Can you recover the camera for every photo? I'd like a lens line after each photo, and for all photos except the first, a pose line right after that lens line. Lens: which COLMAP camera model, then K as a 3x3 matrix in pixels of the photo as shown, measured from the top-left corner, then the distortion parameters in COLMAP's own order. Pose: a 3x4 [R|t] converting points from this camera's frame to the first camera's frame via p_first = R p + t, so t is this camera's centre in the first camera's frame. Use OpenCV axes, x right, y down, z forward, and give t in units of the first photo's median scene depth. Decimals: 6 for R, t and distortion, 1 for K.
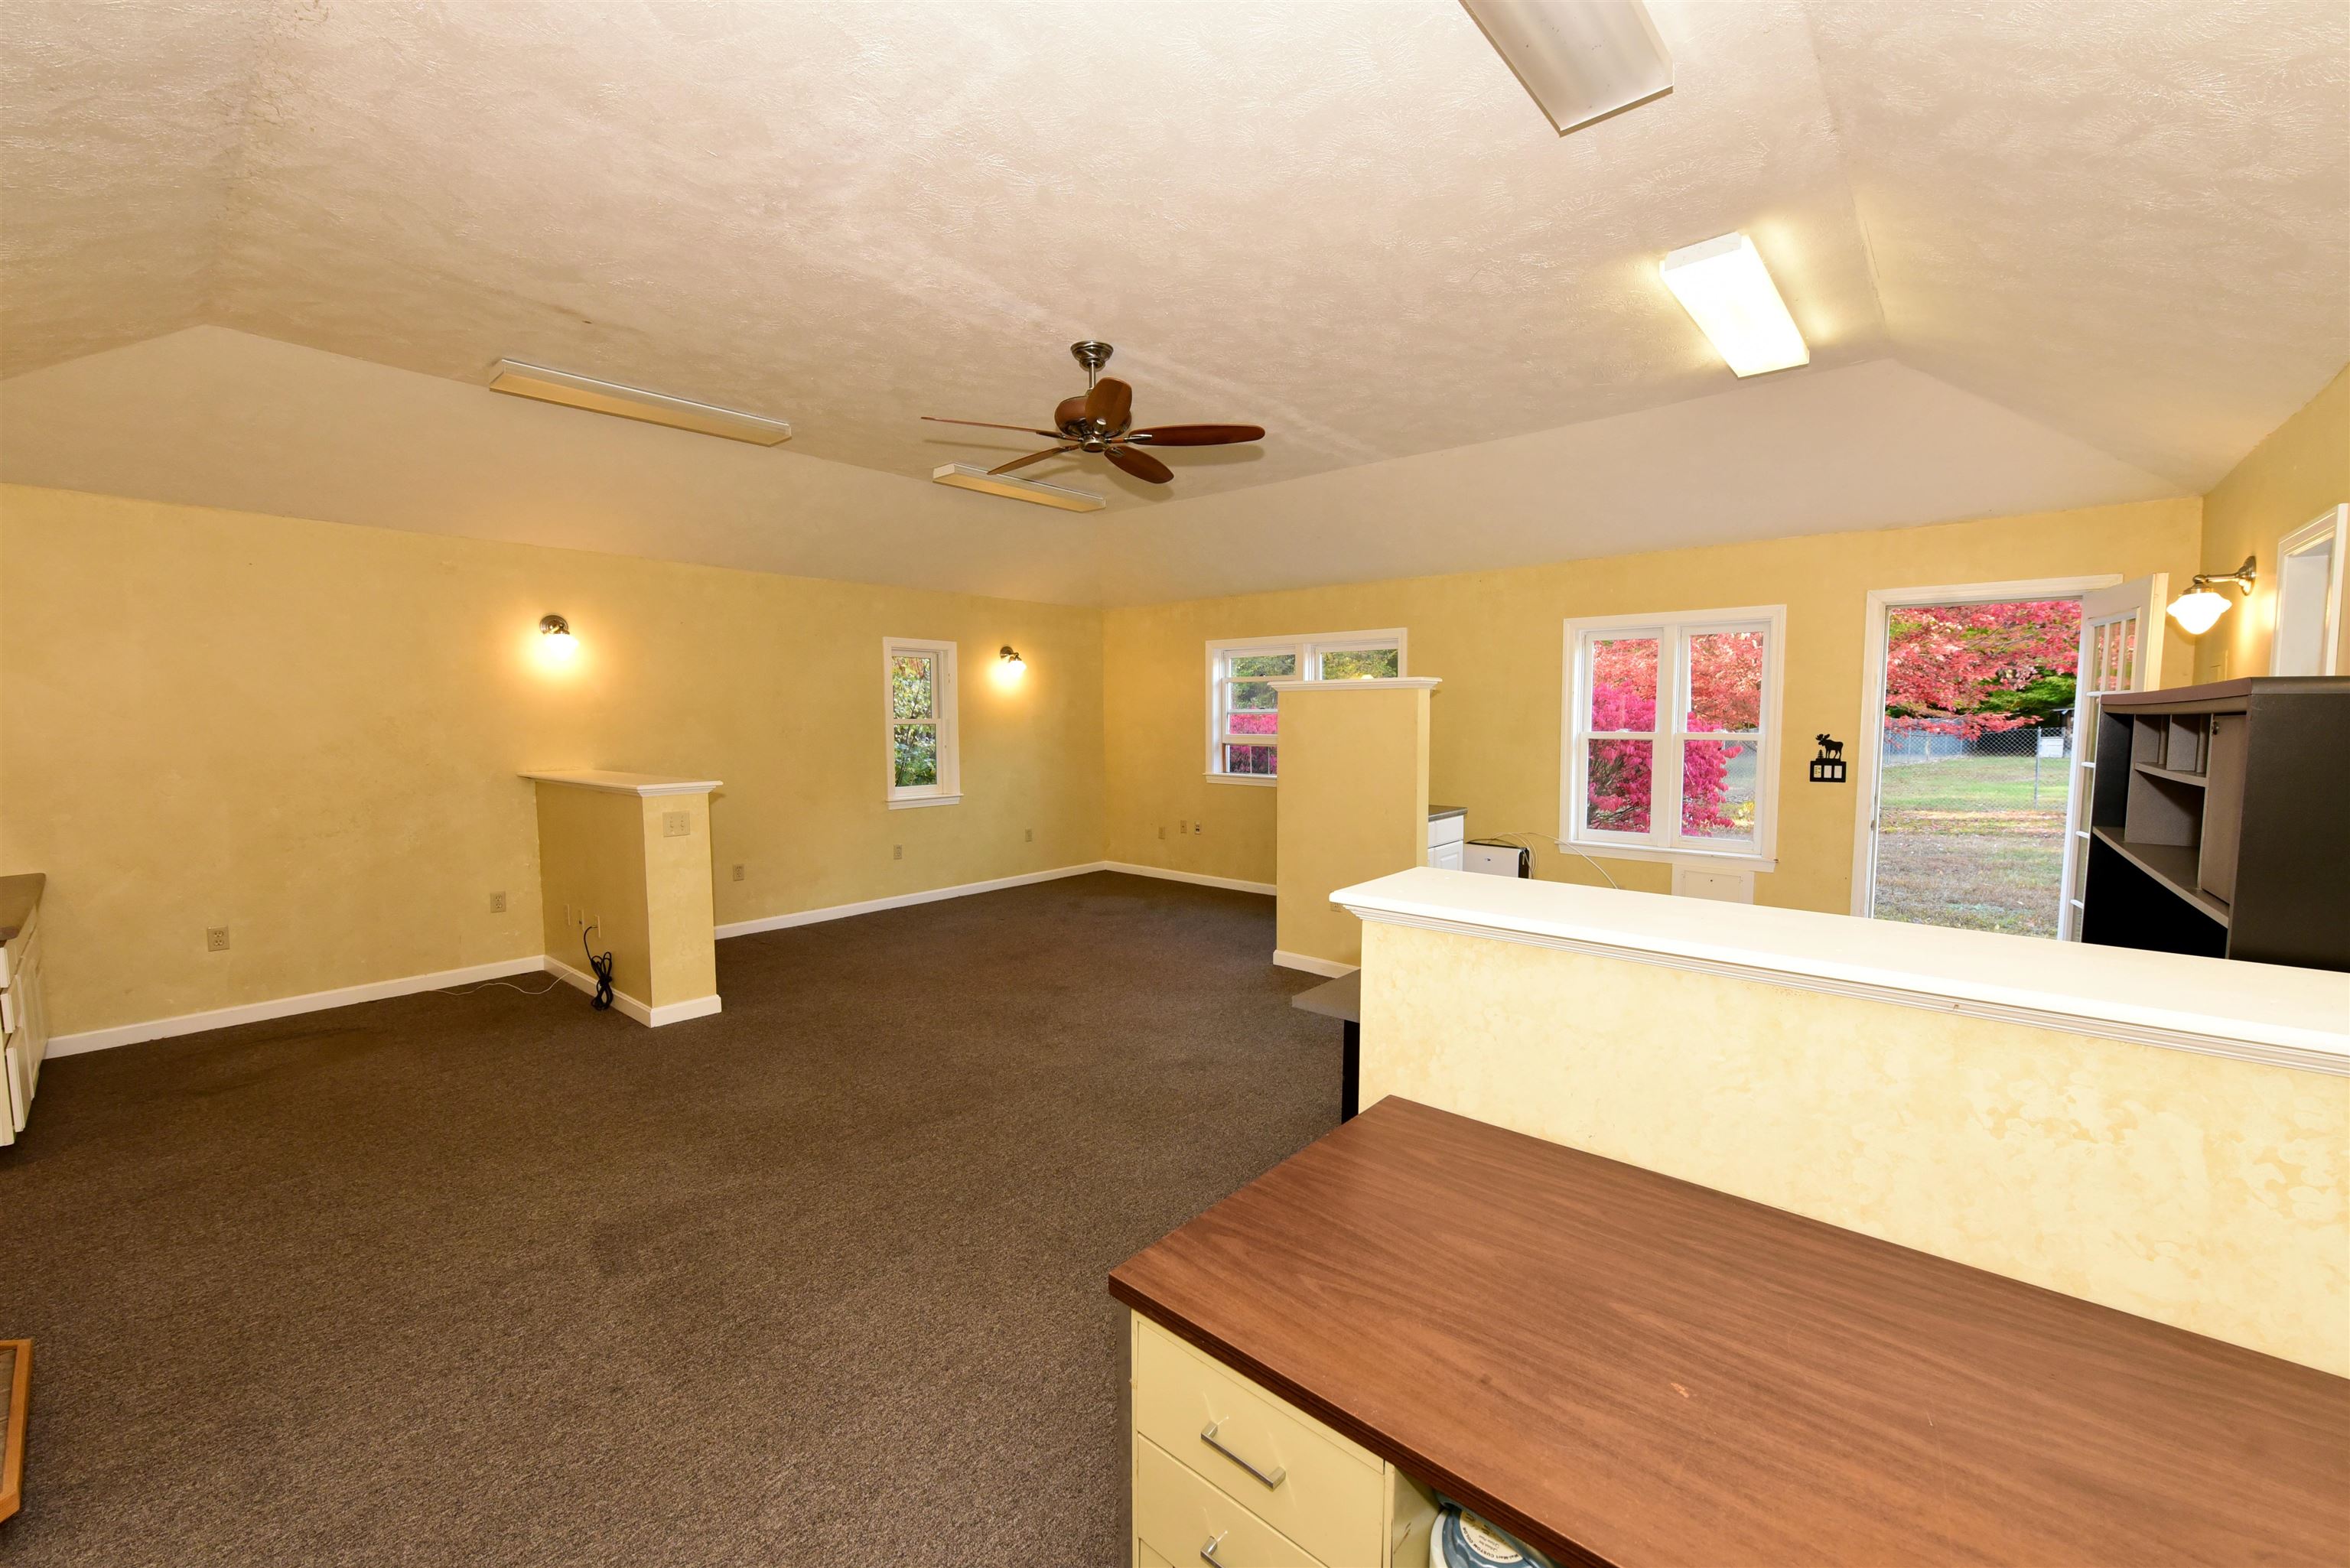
lens RADIAL K [[925.0, 0, 1189.1], [0, 925.0, 781.1], [0, 0, 1]] dist [-0.007904, -0.000165]
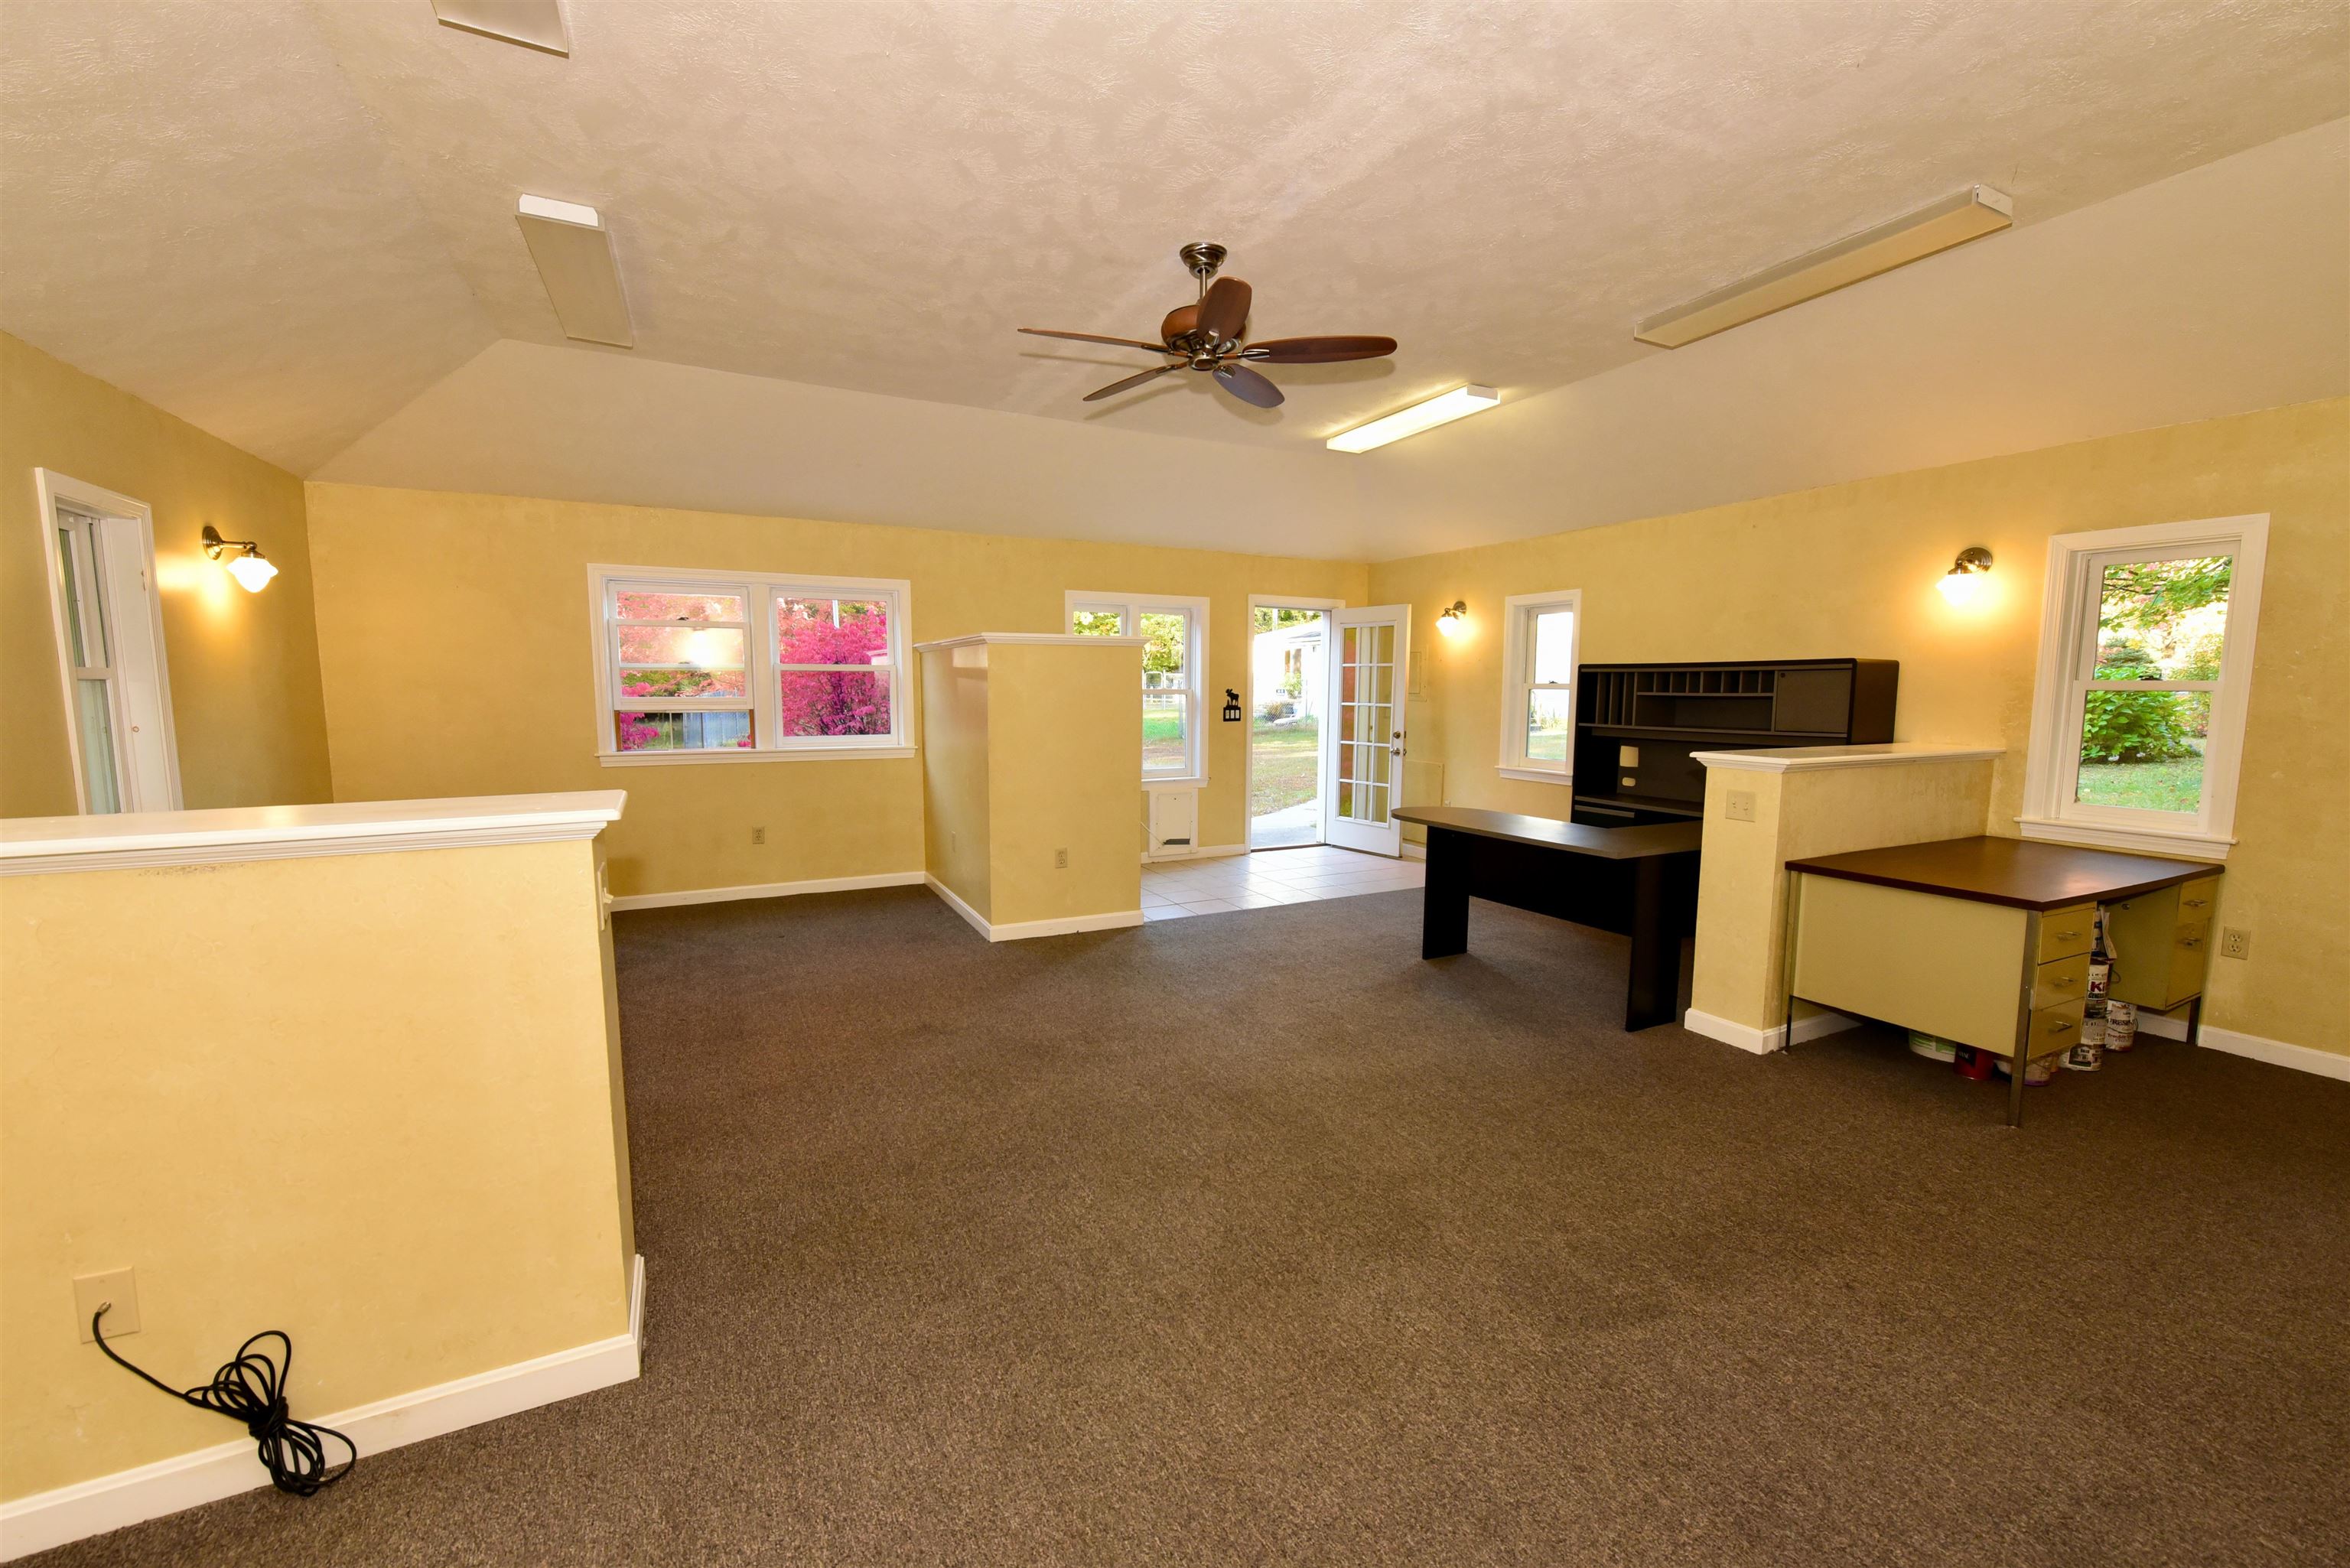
lens RADIAL K [[917.1, 0, 1171.1], [0, 917.1, 801.0], [0, 0, 1]] dist [-0.002973, -0.000338]
pose [[0.386412, -0.115814, 0.915026, -0.974537], [0.061941, 0.993104, 0.099539, -0.033066], [-0.920244, 0.018214, 0.390921, 0.685786]]
